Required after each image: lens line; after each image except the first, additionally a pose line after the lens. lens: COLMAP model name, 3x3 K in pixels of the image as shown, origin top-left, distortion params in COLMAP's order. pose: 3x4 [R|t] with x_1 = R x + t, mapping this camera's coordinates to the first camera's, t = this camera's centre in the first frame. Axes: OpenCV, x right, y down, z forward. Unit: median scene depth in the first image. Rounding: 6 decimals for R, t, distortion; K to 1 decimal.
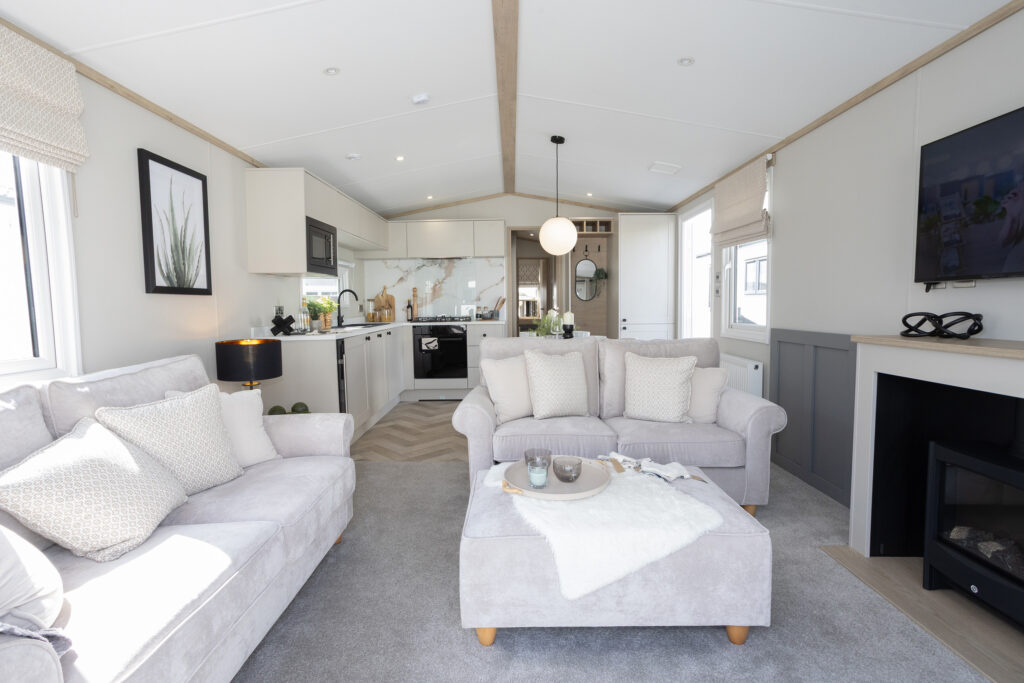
lens RADIAL K [[488.7, 0, 500.6], [0, 488.7, 339.8], [0, 0, 1]] dist [-0.042748, 0.023627]
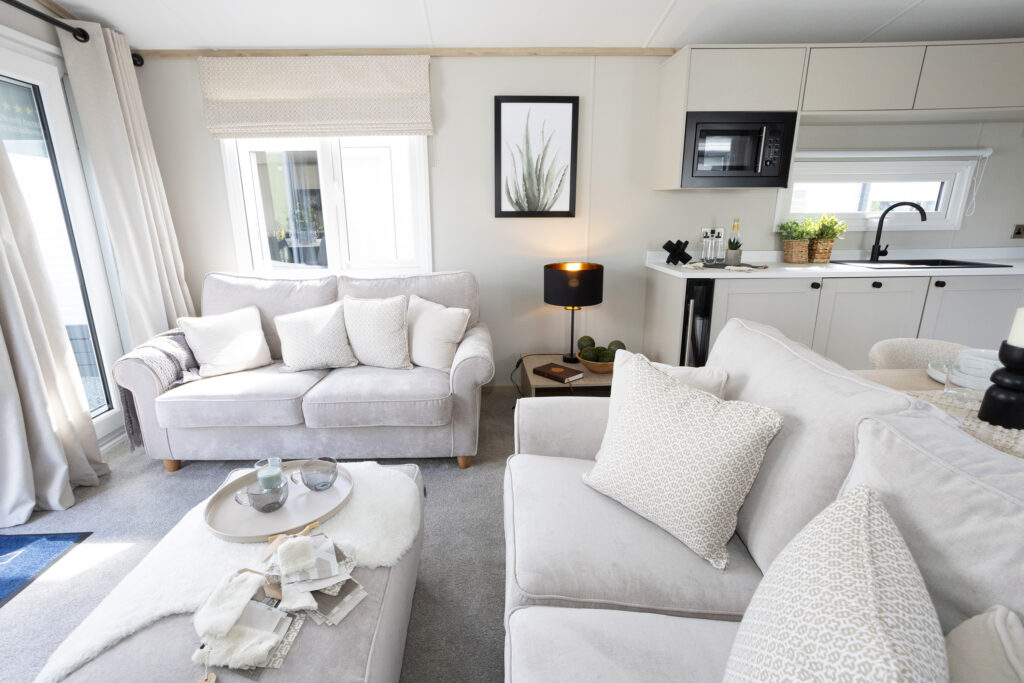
lens RADIAL K [[488.7, 0, 501.6], [0, 488.7, 343.9], [0, 0, 1]] dist [-0.042748, 0.023627]
pose [[0.057280, 0.286485, -0.956371, 0.472029], [-0.067315, 0.956872, 0.282603, -0.114219], [0.996086, 0.048190, 0.074095, 0.751263]]
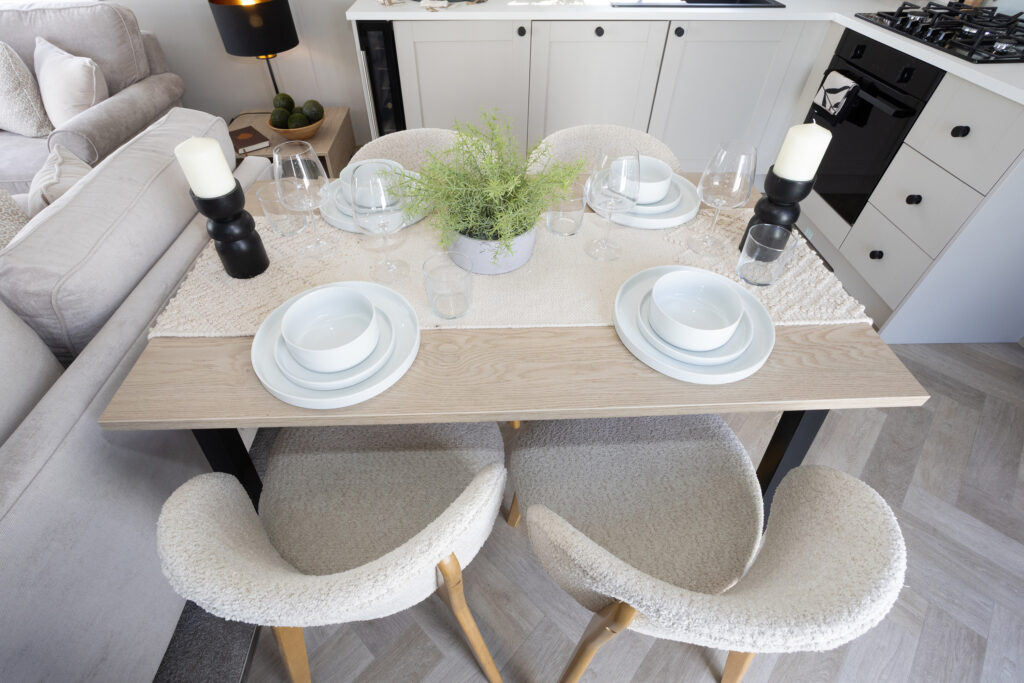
lens RADIAL K [[488.7, 0, 507.1], [0, 488.7, 336.0], [0, 0, 1]] dist [-0.042748, 0.023627]
pose [[0.049165, 0.718802, -0.693475, 0.443218], [-0.078419, 0.694949, 0.714770, -0.200070], [0.995707, 0.019240, 0.090535, 1.312090]]
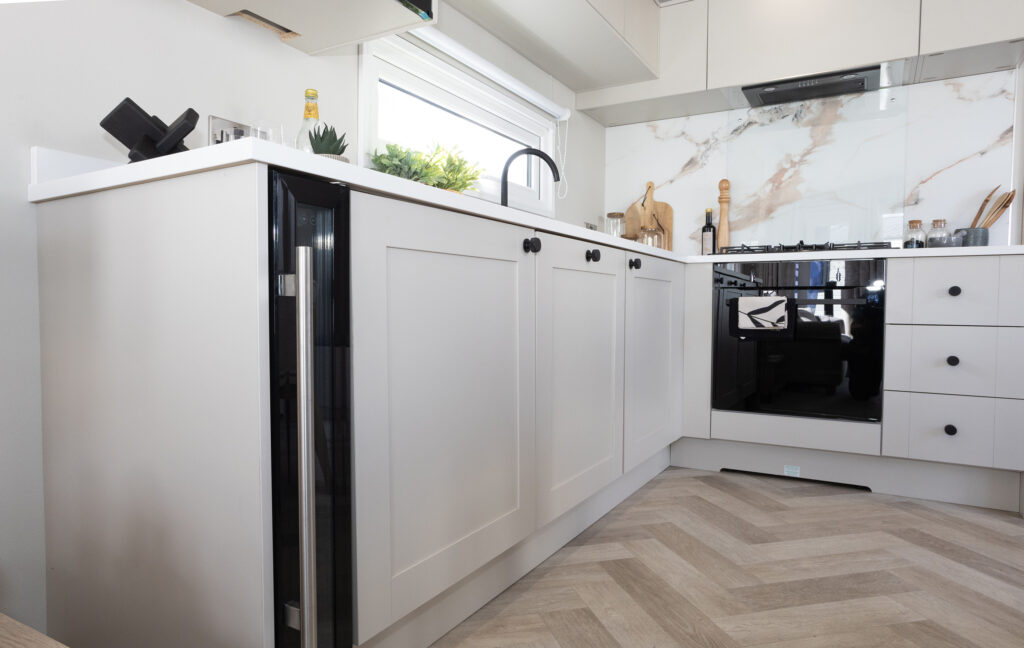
lens RADIAL K [[629.3, 0, 486.6], [0, 629.3, 316.4], [0, 0, 1]] dist [-0.029417, 0.013010]
pose [[0.859267, 0.036243, -0.510241, -0.158988], [-0.064355, 0.997221, -0.037543, 0.072895], [0.507462, 0.065096, 0.859211, 0.956279]]
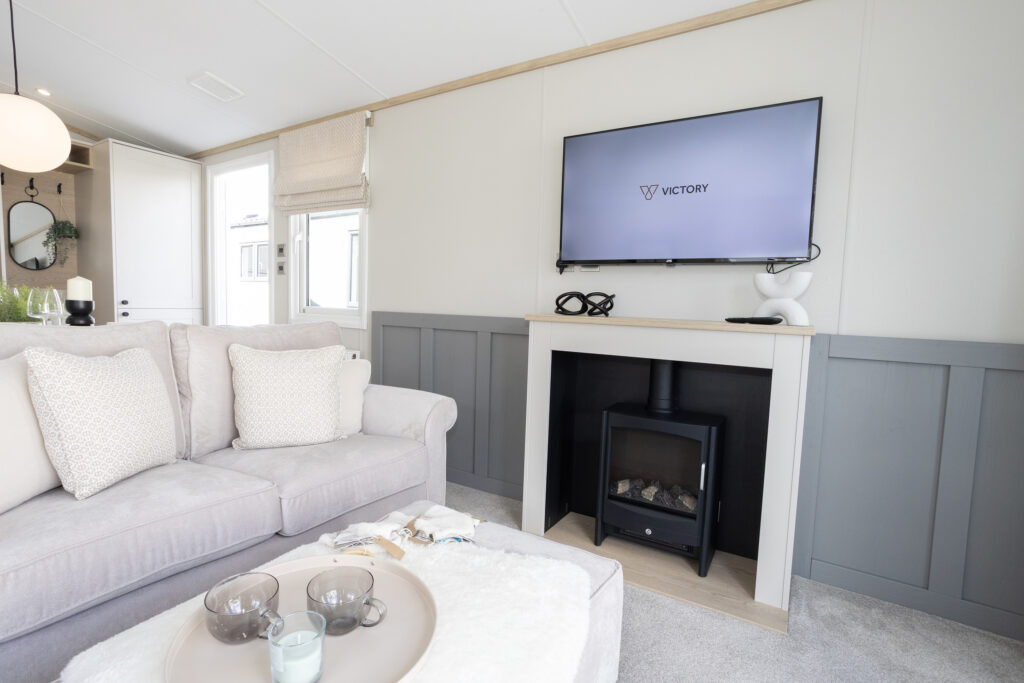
lens RADIAL K [[488.7, 0, 506.9], [0, 488.7, 340.3], [0, 0, 1]] dist [-0.042748, 0.023627]
pose [[0.508048, -0.037709, 0.860503, -0.090810], [0.024297, 0.999271, 0.029445, 0.009890], [-0.860986, 0.005949, 0.508594, 0.376998]]
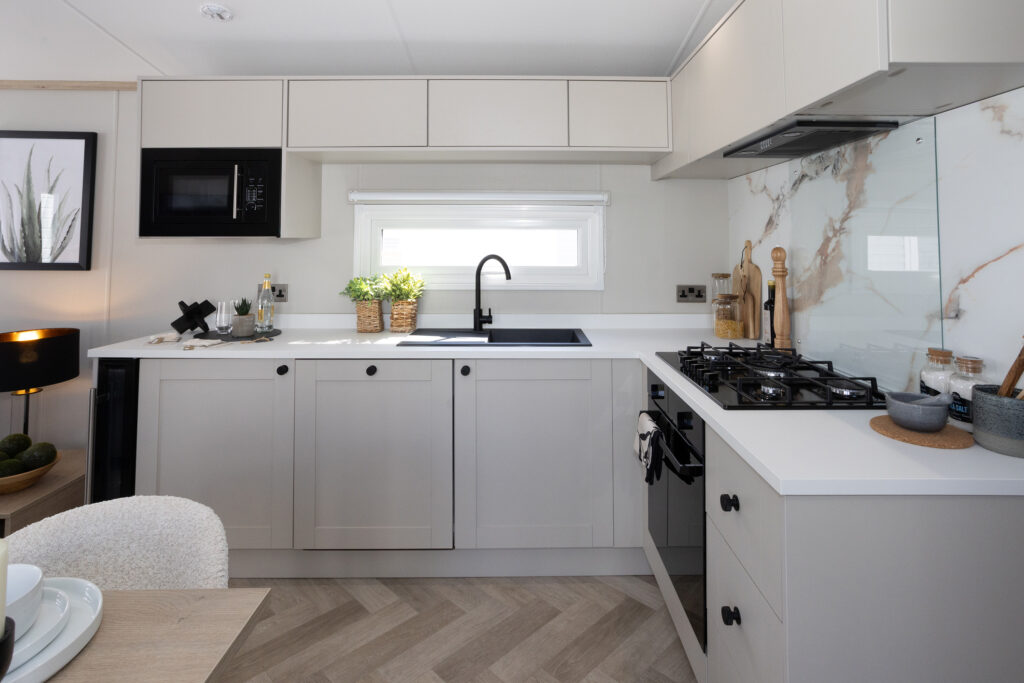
lens RADIAL K [[519.9, 0, 521.0], [0, 519.9, 214.0], [0, 0, 1]] dist [-0.013403, 0.011308]
pose [[0.045422, -0.045349, -0.997938, 0.327245], [-0.080259, 0.995574, -0.048895, -0.200341], [0.995739, 0.082315, 0.041581, 1.654087]]
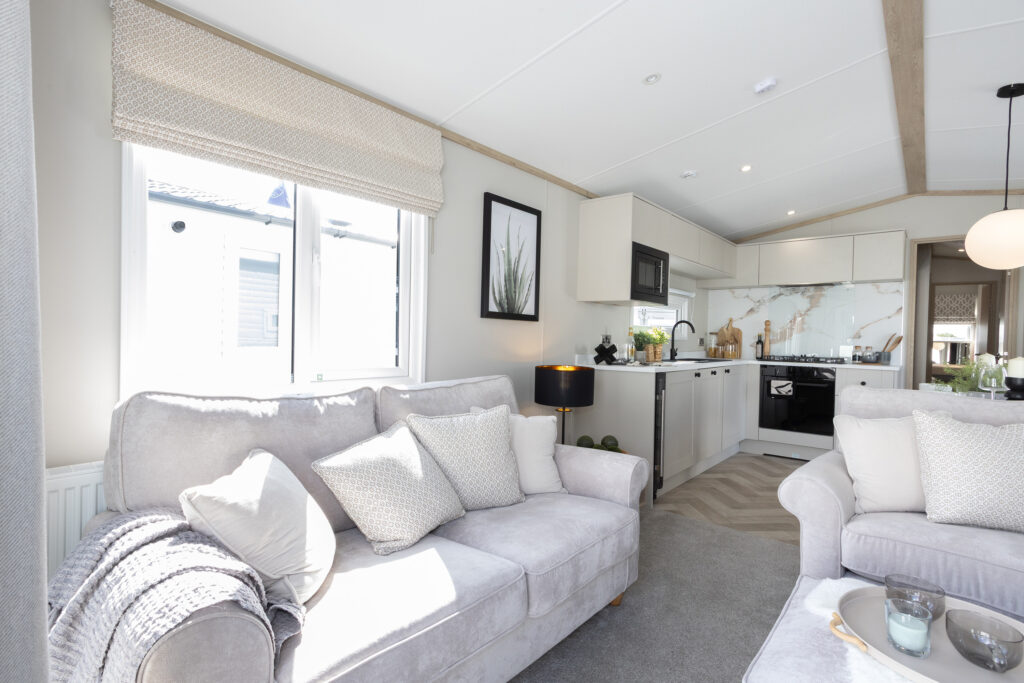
lens RADIAL K [[488.7, 0, 503.3], [0, 488.7, 342.4], [0, 0, 1]] dist [-0.042748, 0.023627]
pose [[0.762006, 0.038578, -0.646419, 0.038645], [-0.081269, 0.996029, -0.036358, -0.000938], [0.642450, 0.080239, 0.762116, 0.130577]]
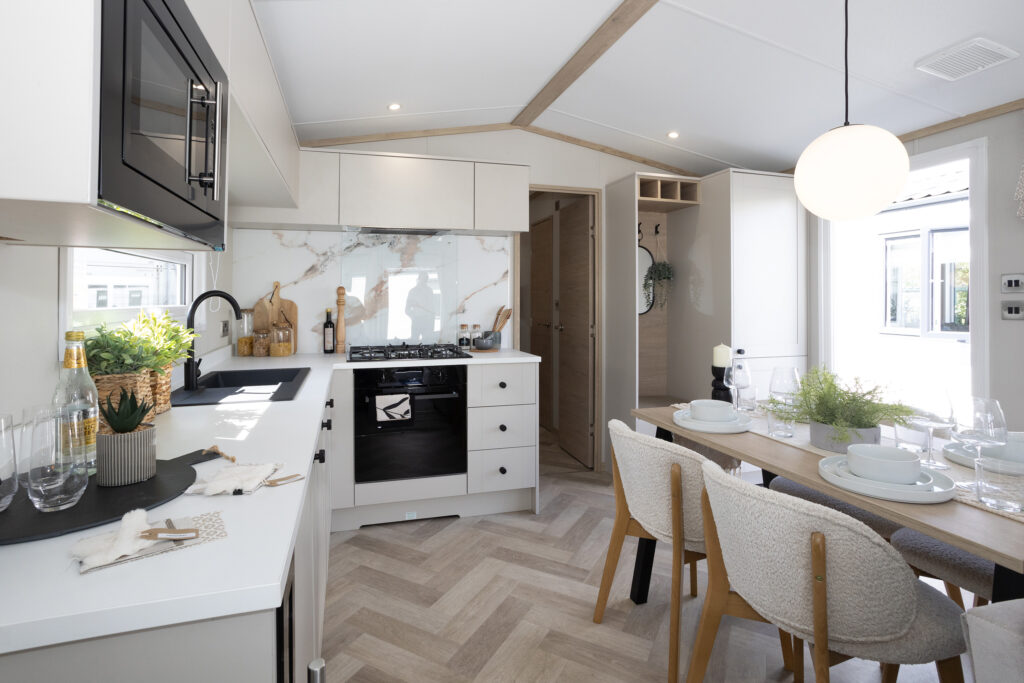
lens RADIAL K [[519.9, 0, 486.5], [0, 519.9, 292.4], [0, 0, 1]] dist [-0.013403, 0.011308]
pose [[0.960053, 0.017533, 0.279269, -0.369020], [0.007536, 0.996053, -0.088440, -0.105866], [-0.279717, 0.087012, 0.956131, 0.896354]]
